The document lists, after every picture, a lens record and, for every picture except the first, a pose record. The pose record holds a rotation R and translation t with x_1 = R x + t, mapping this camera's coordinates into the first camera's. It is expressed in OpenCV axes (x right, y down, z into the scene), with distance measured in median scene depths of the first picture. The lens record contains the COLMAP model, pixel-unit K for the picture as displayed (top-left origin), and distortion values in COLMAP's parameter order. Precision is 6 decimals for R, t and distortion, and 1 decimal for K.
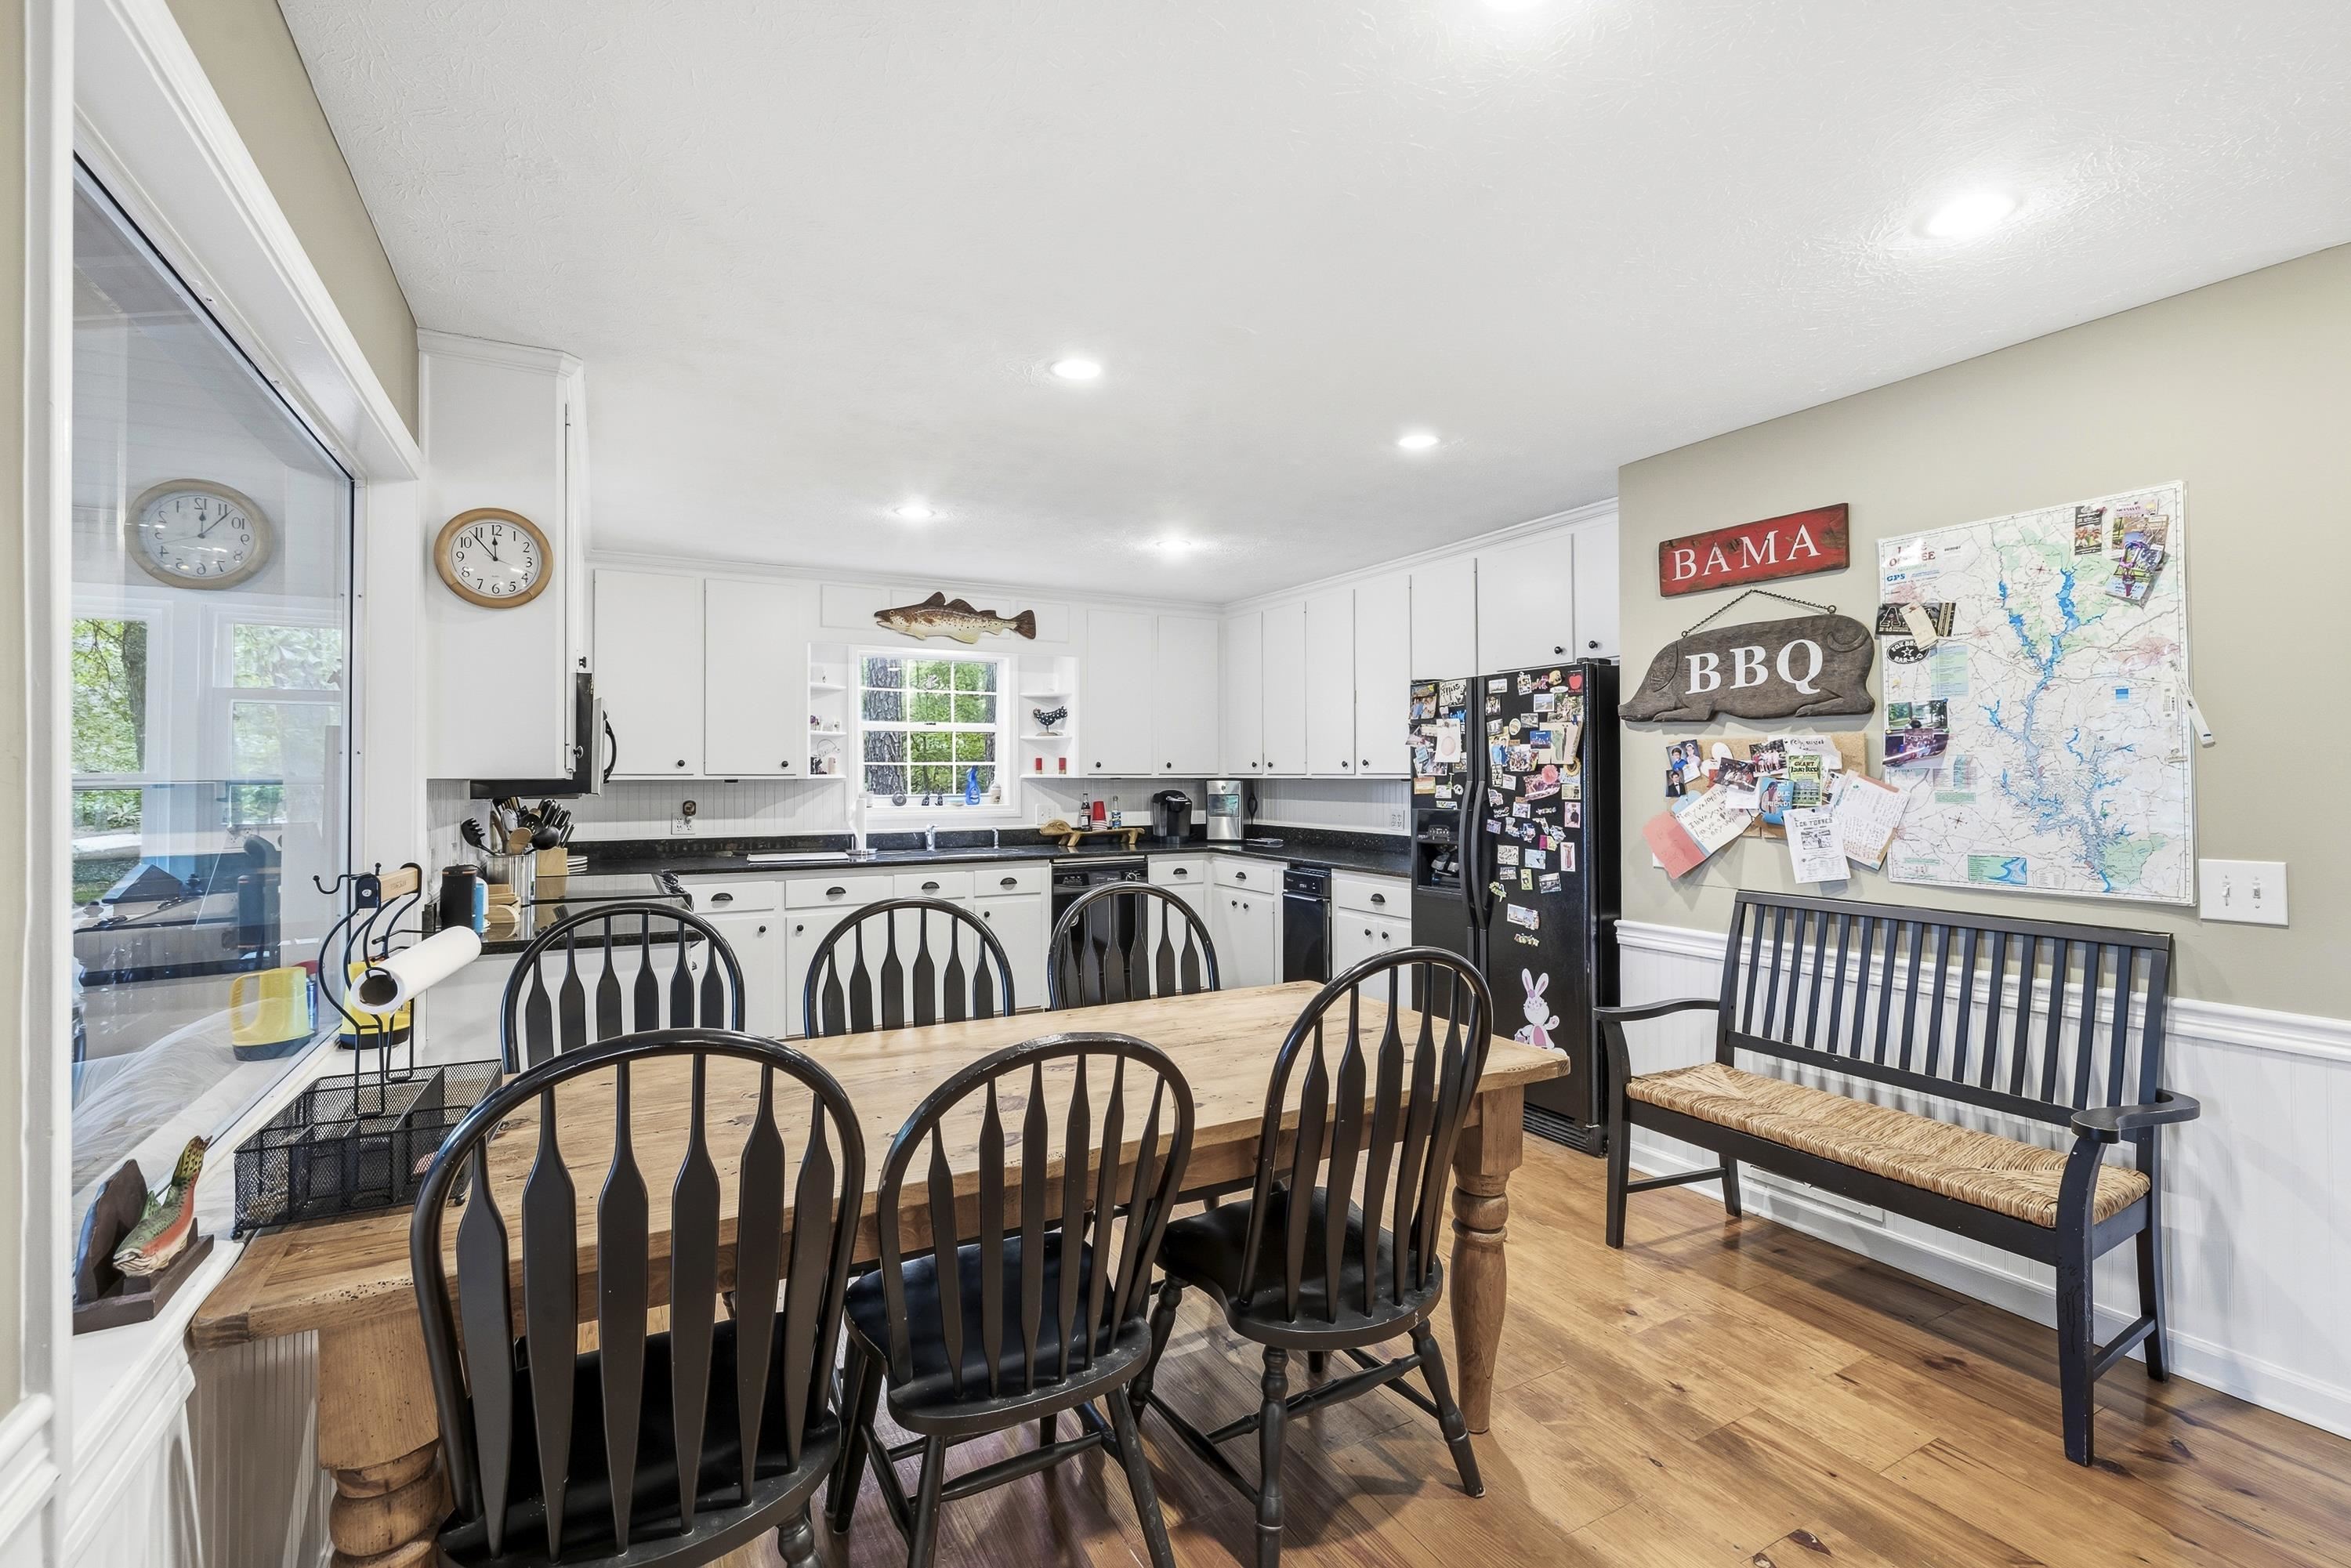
lens RADIAL K [[1005.7, 0, 1143.2], [0, 1005.7, 767.1], [0, 0, 1]] dist [-0.000291, -0.001119]
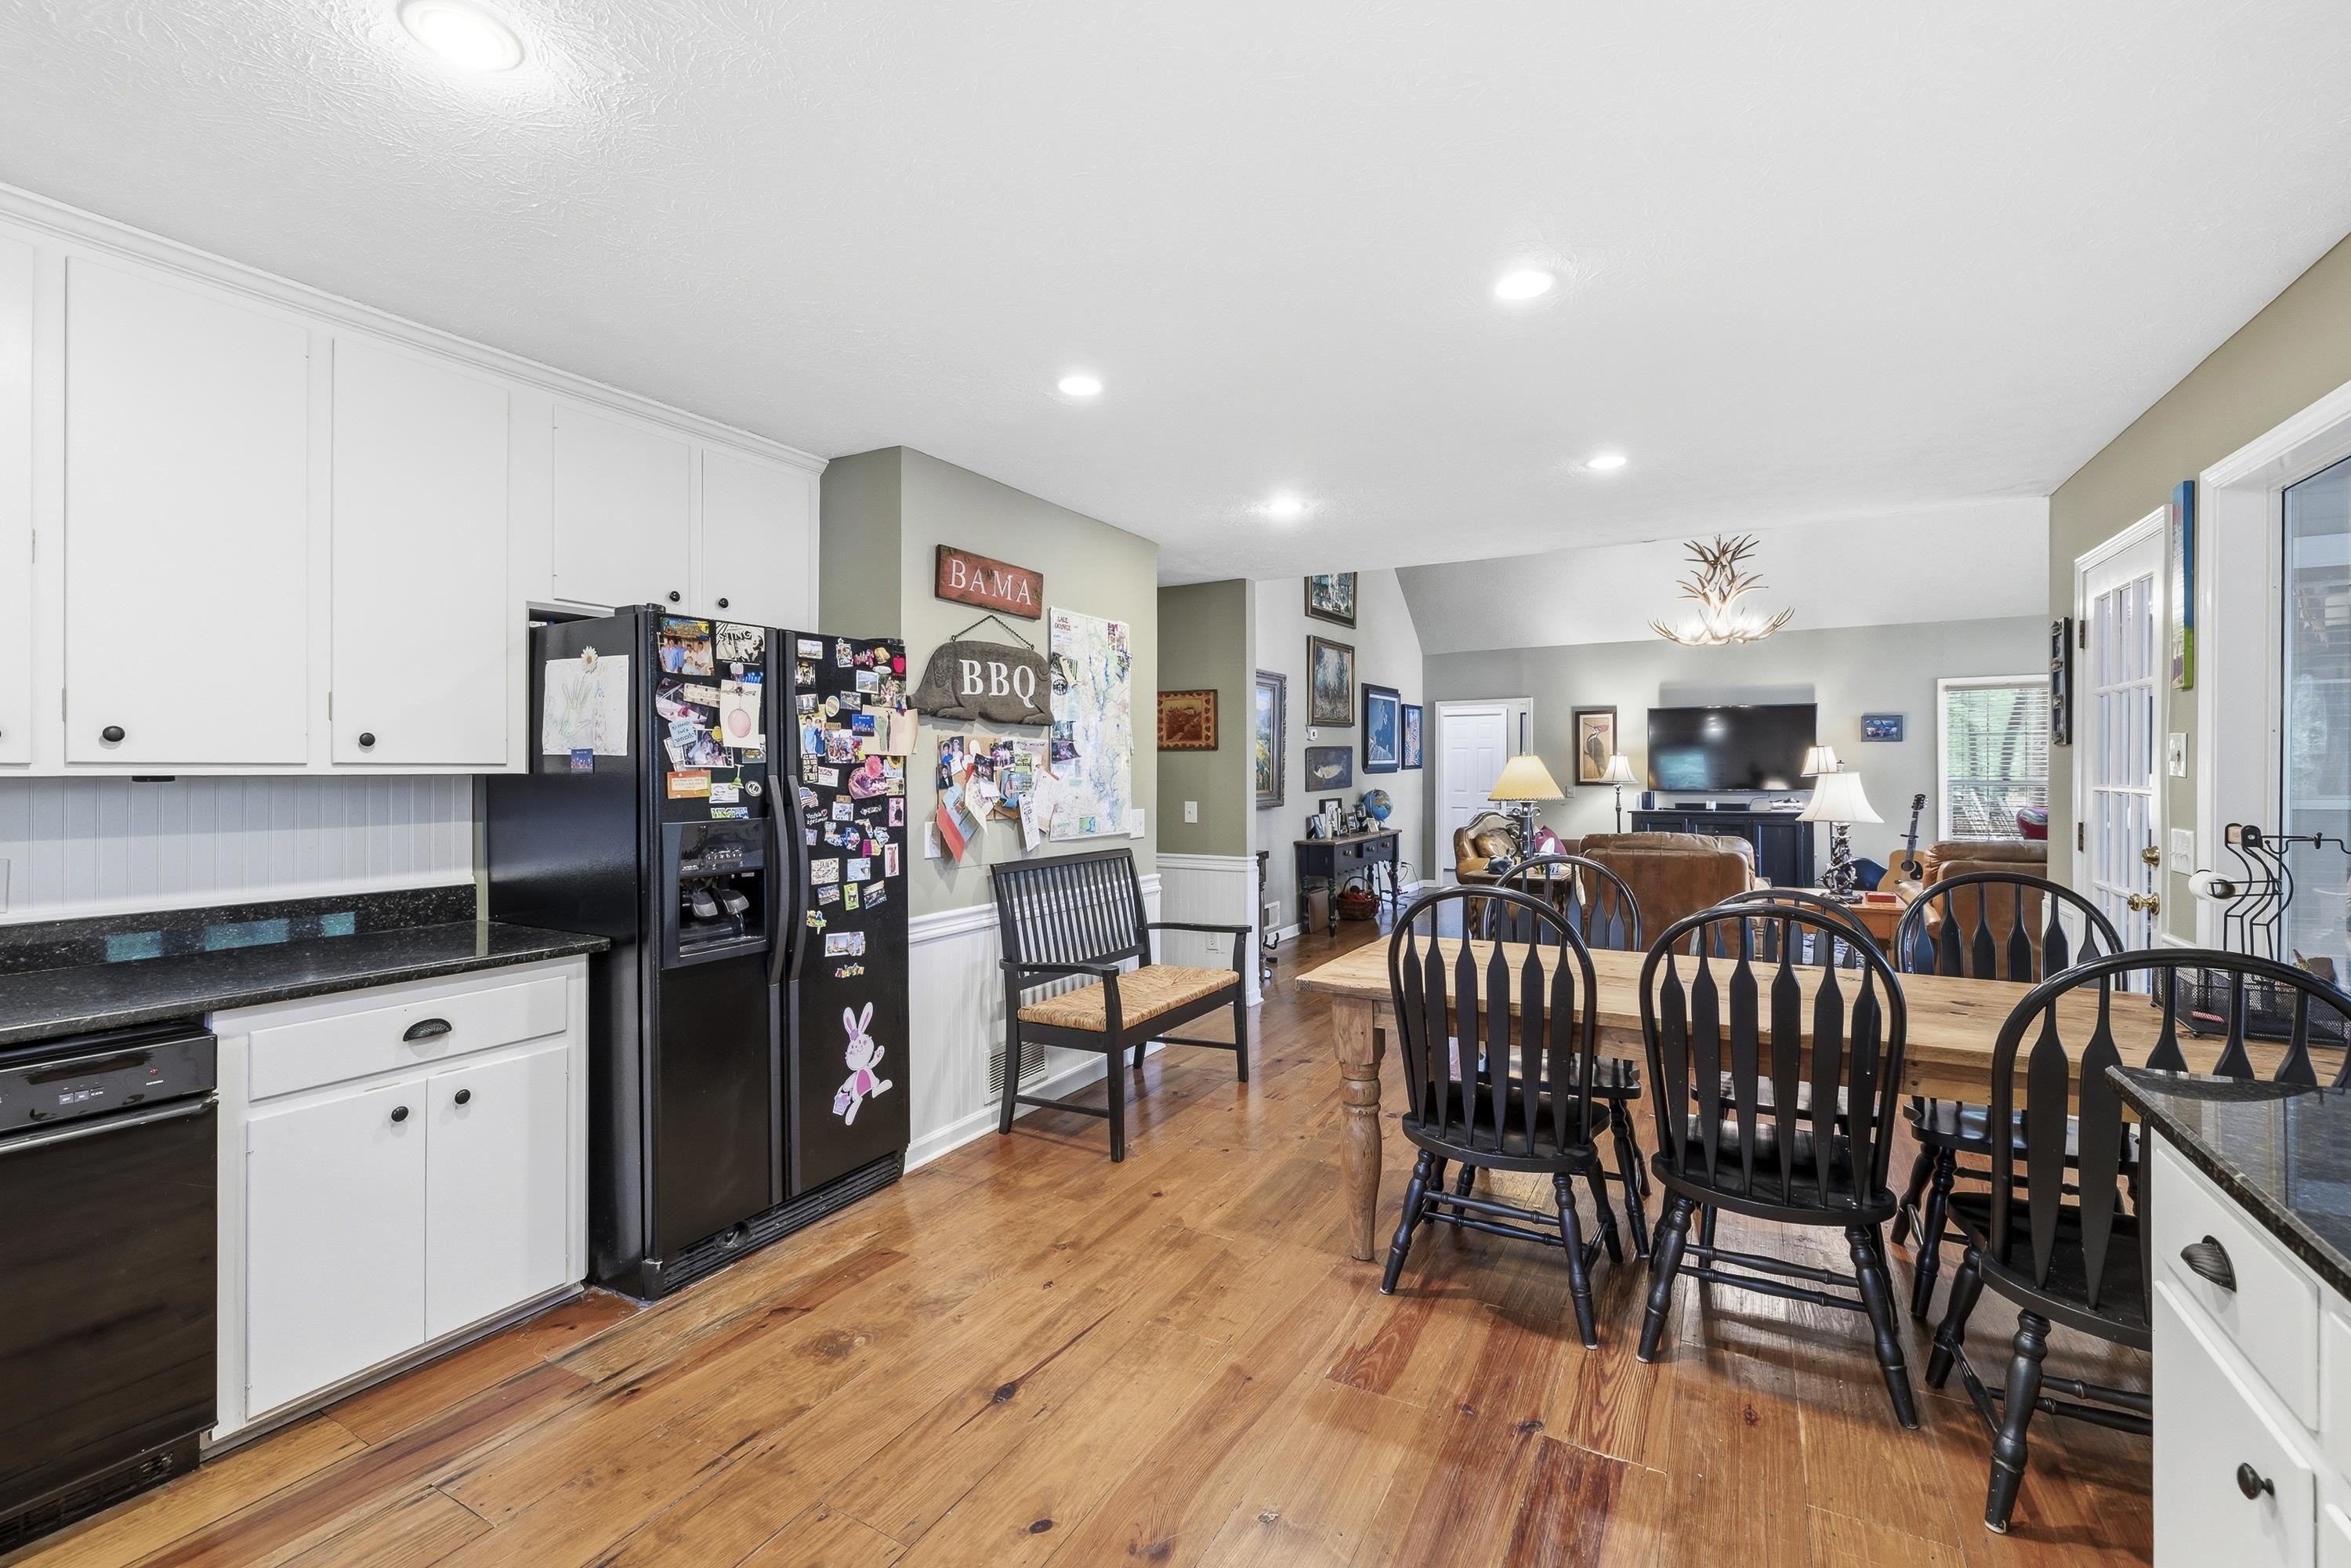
lens RADIAL K [[1005.7, 0, 1175.4], [0, 1005.7, 774.5], [0, 0, 1]] dist [-0.000291, -0.001119]
pose [[-0.539837, 0.000075, 0.841769, -0.422523], [-0.004481, 0.999986, -0.002963, 0.014003], [-0.841757, -0.005372, -0.539829, 1.166119]]
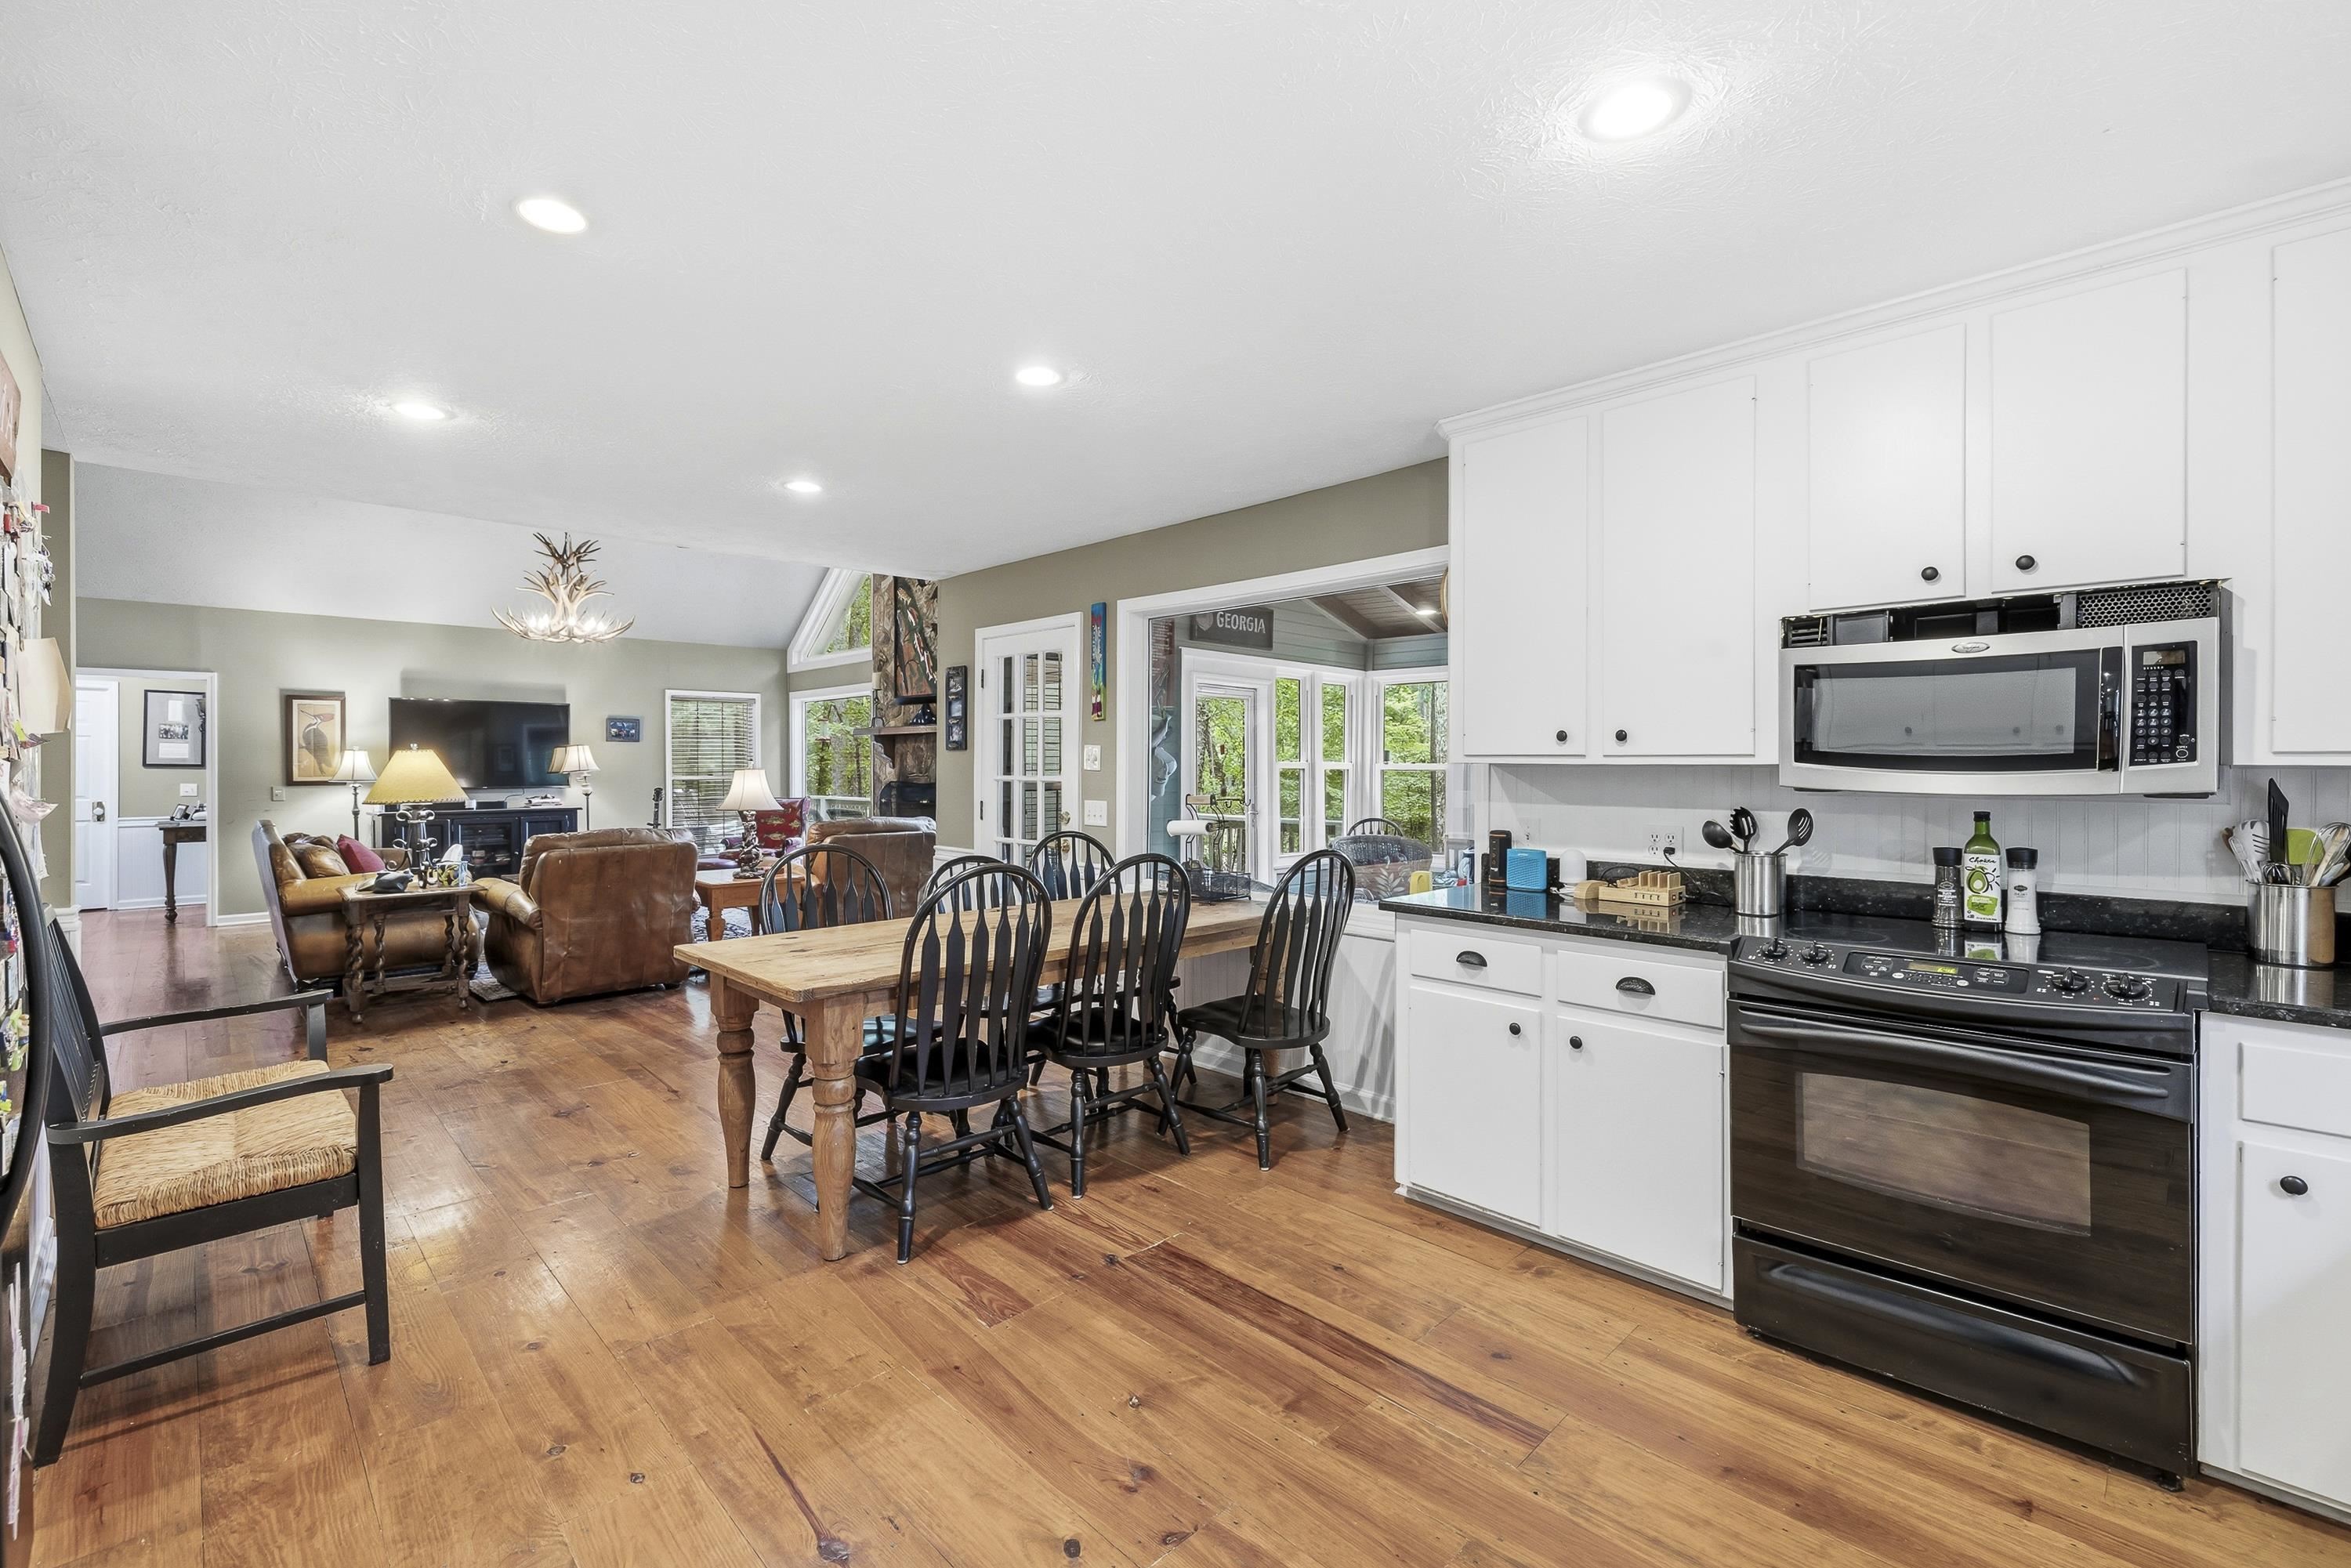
lens RADIAL K [[1005.7, 0, 1142.1], [0, 1005.7, 771.7], [0, 0, 1]] dist [-0.000291, -0.001119]
pose [[-0.963679, 0.001760, -0.267058, 0.076529], [0.003271, 0.999981, -0.005213, 0.017602], [0.267044, -0.005897, -0.963666, 1.400715]]
